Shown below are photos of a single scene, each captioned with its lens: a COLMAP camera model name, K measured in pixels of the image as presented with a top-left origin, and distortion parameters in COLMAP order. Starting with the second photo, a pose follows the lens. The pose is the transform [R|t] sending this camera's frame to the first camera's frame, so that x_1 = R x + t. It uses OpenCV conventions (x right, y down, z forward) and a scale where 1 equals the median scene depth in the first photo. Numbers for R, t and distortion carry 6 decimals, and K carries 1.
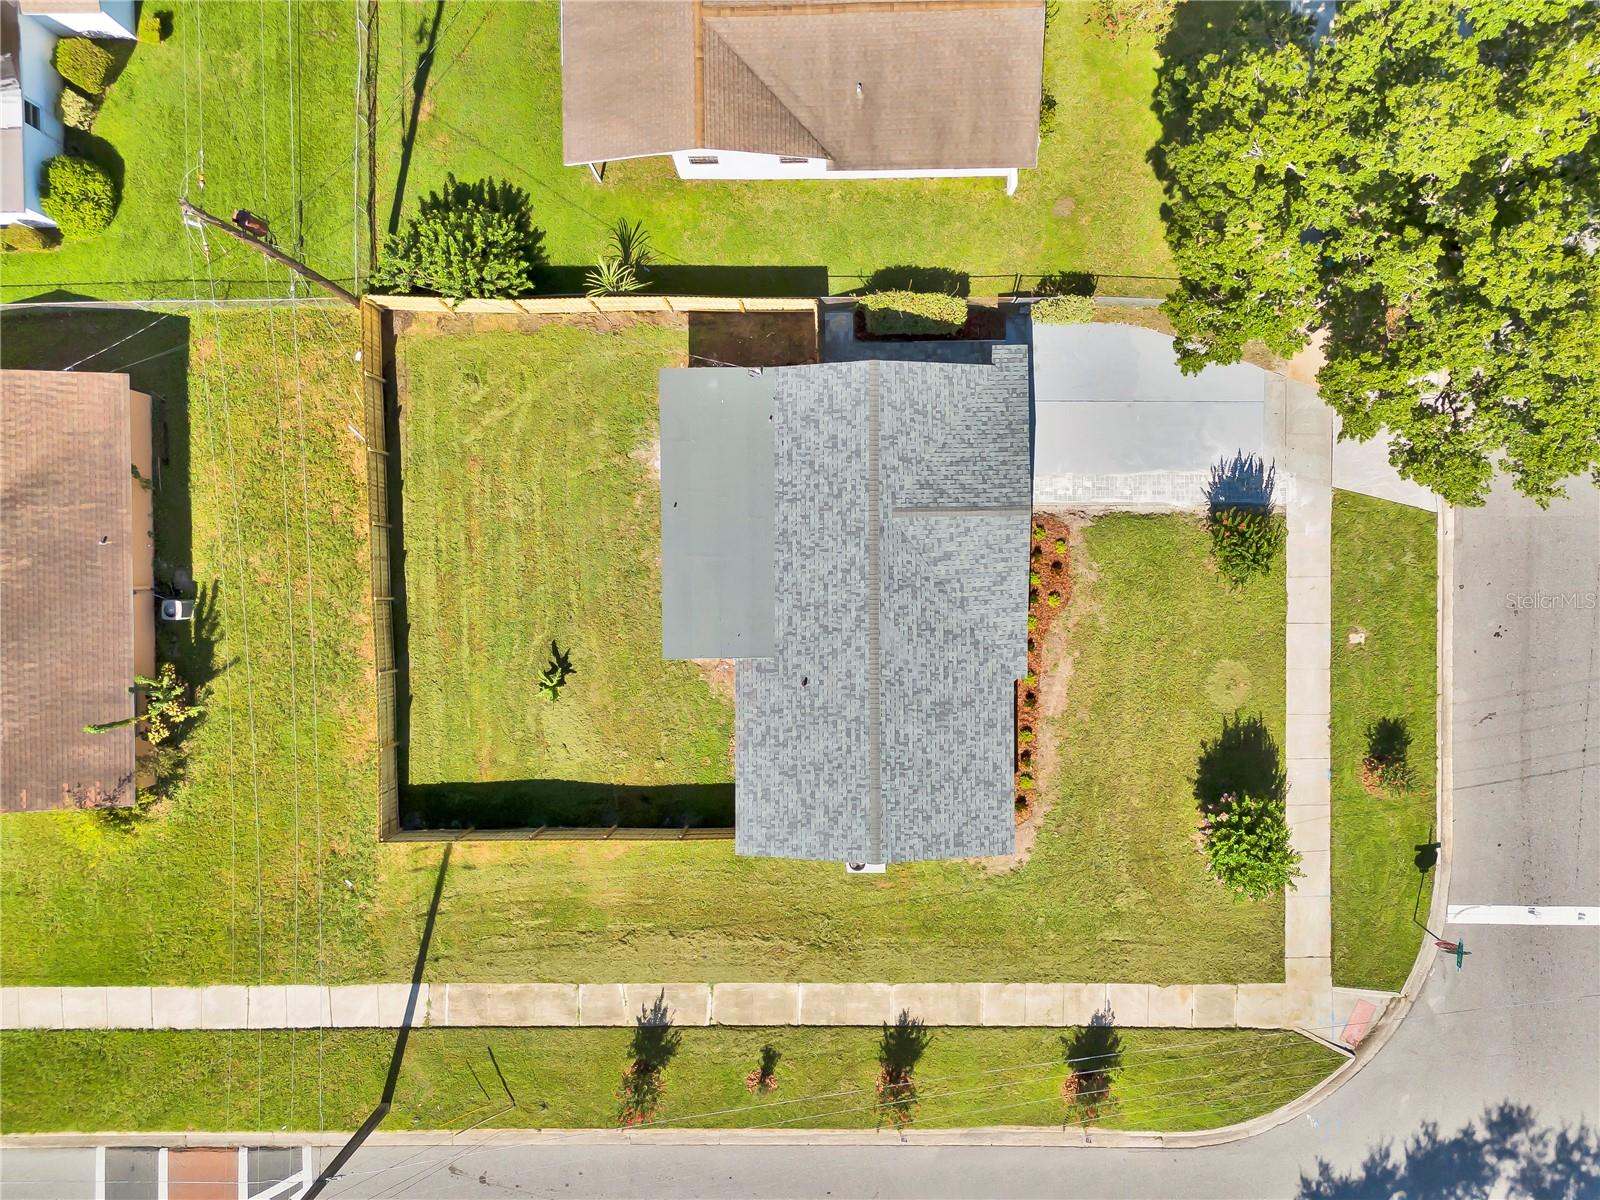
lens RADIAL K [[1202.5, 0, 800.0], [0, 1202.5, 600.0], [0, 0, 1]] dist [0.062107, -0.064571]
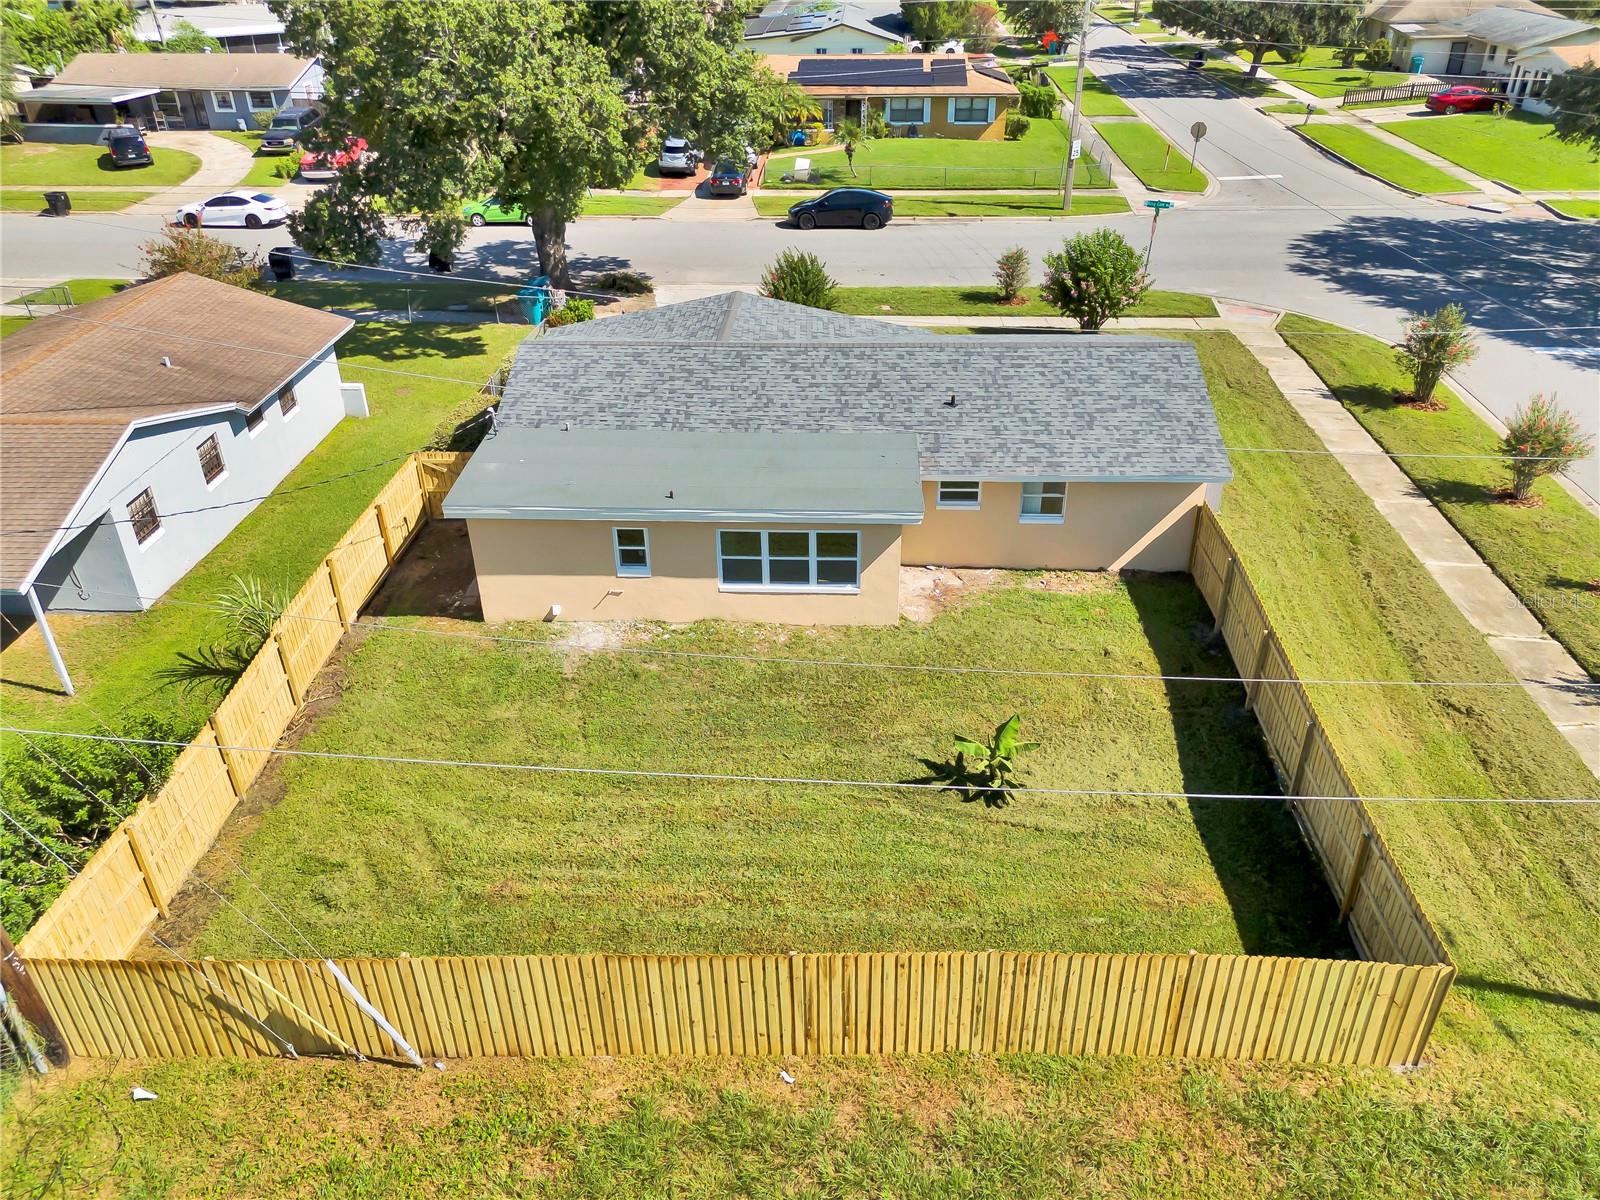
lens RADIAL K [[1202.5, 0, 800.0], [0, 1202.5, 600.0], [0, 0, 1]] dist [0.062107, -0.064571]
pose [[0.056341, -0.499016, 0.864759, -0.600026], [0.997942, 0.001599, -0.064096, 0.024253], [0.030602, 0.866591, 0.498079, 0.681834]]
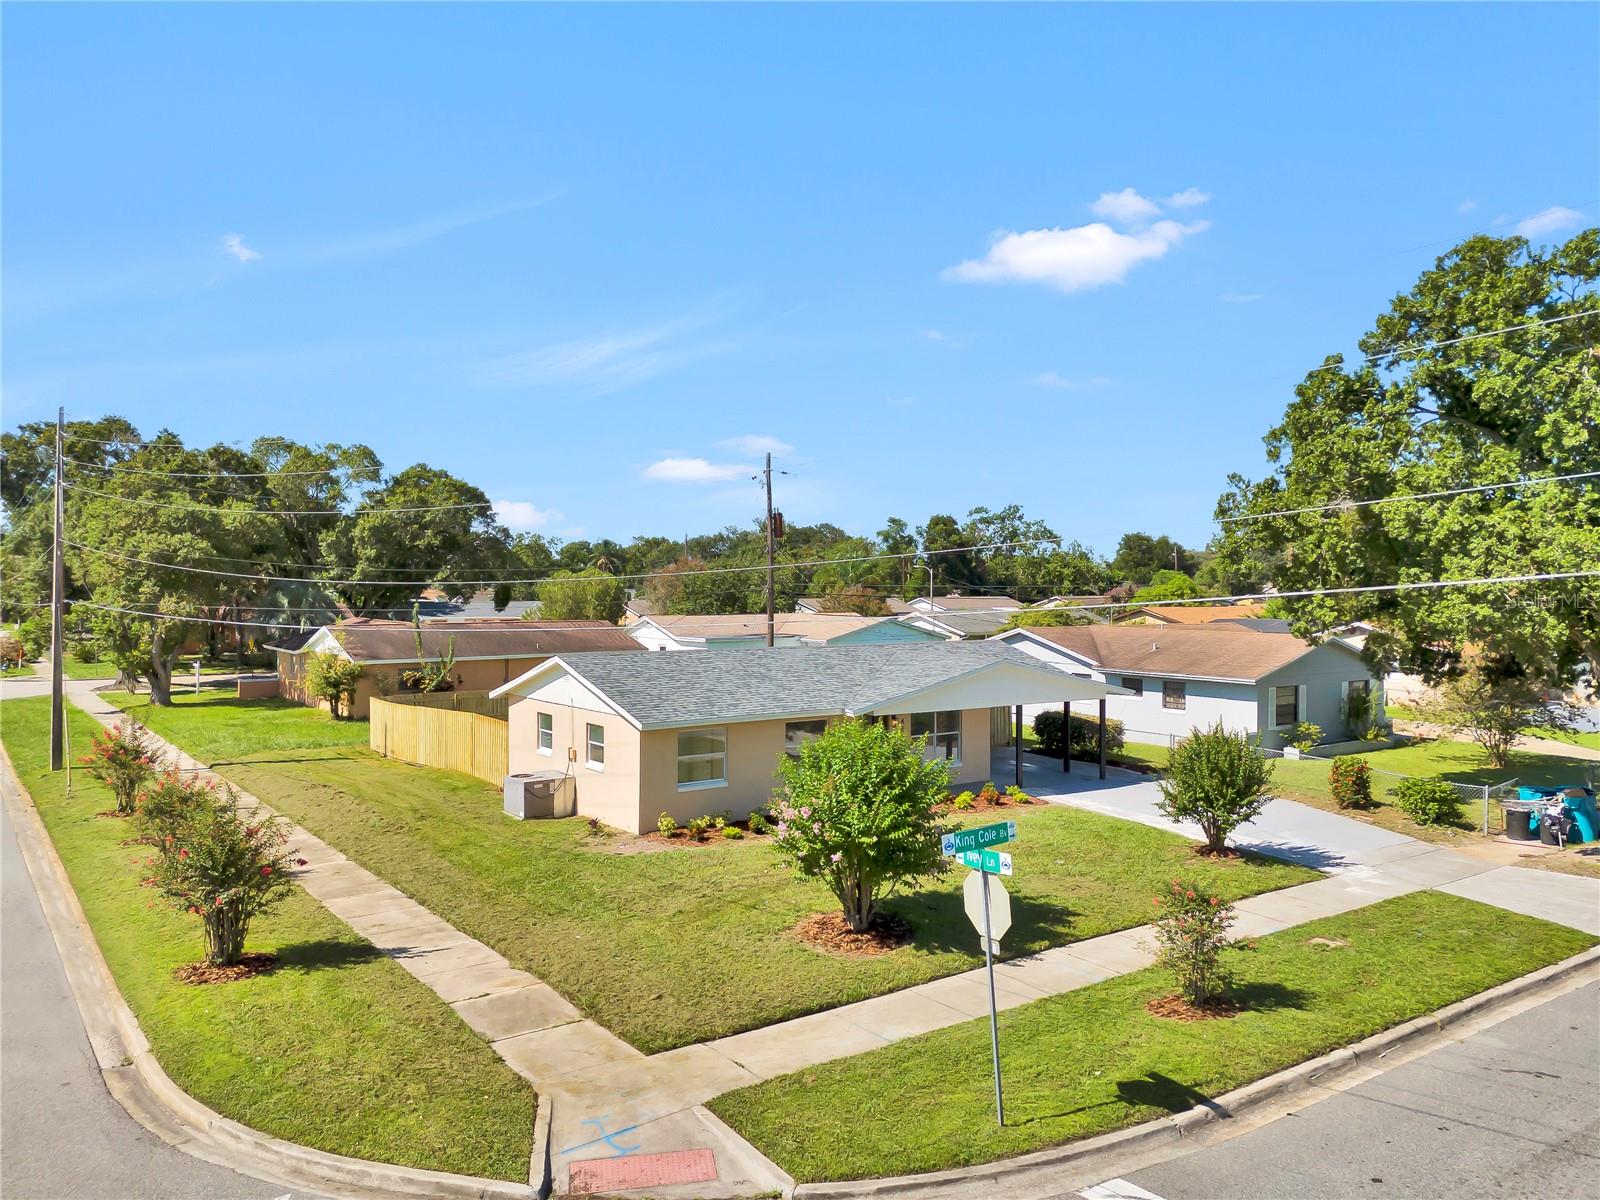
lens RADIAL K [[1202.5, 0, 800.0], [0, 1202.5, 600.0], [0, 0, 1]] dist [0.062107, -0.064571]
pose [[0.578952, 0.023380, -0.815027, 0.732107], [-0.814996, -0.013347, -0.579313, 0.497084], [-0.024422, 0.999638, 0.011328, 0.850378]]
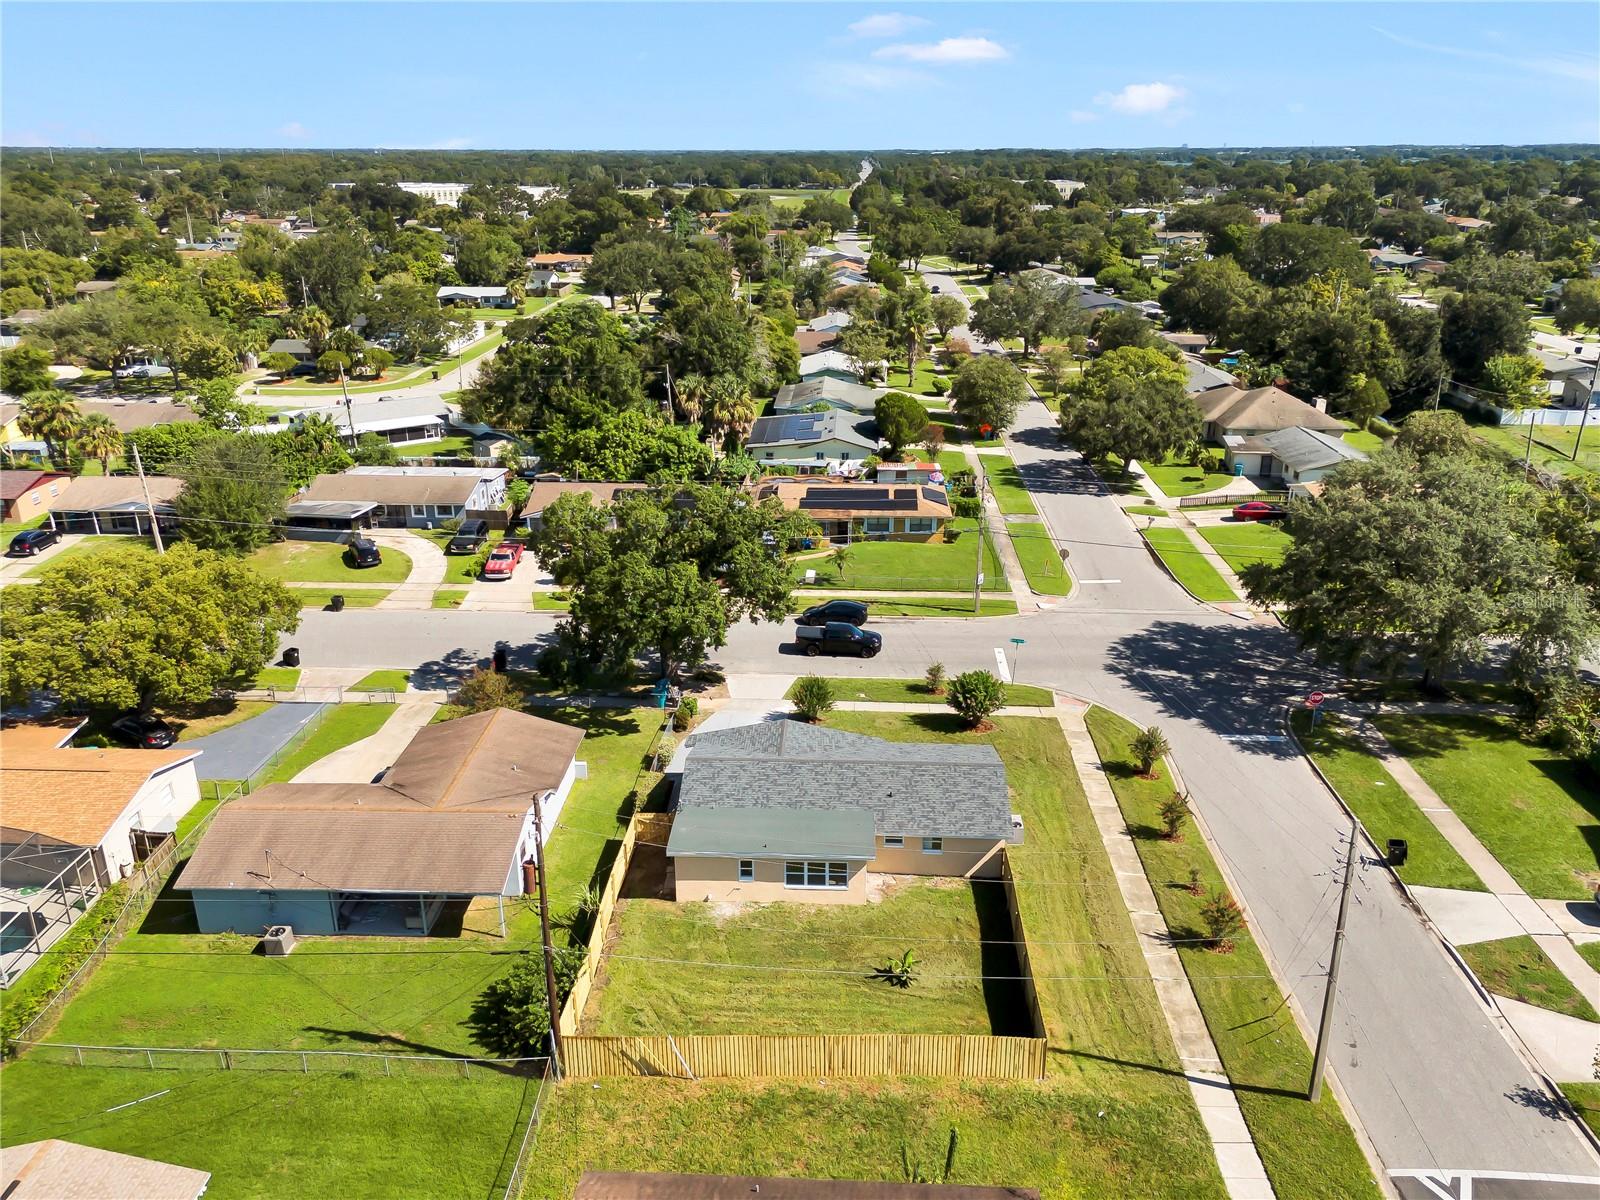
lens RADIAL K [[1191.7, 0, 800.0], [0, 1191.7, 600.0], [0, 0, 1]] dist [0.162742, -0.459816]
pose [[0.050689, -0.340153, 0.939003, -1.204779], [0.998507, -0.001910, -0.054593, 0.035414], [0.020364, 0.940368, 0.339549, 0.235959]]
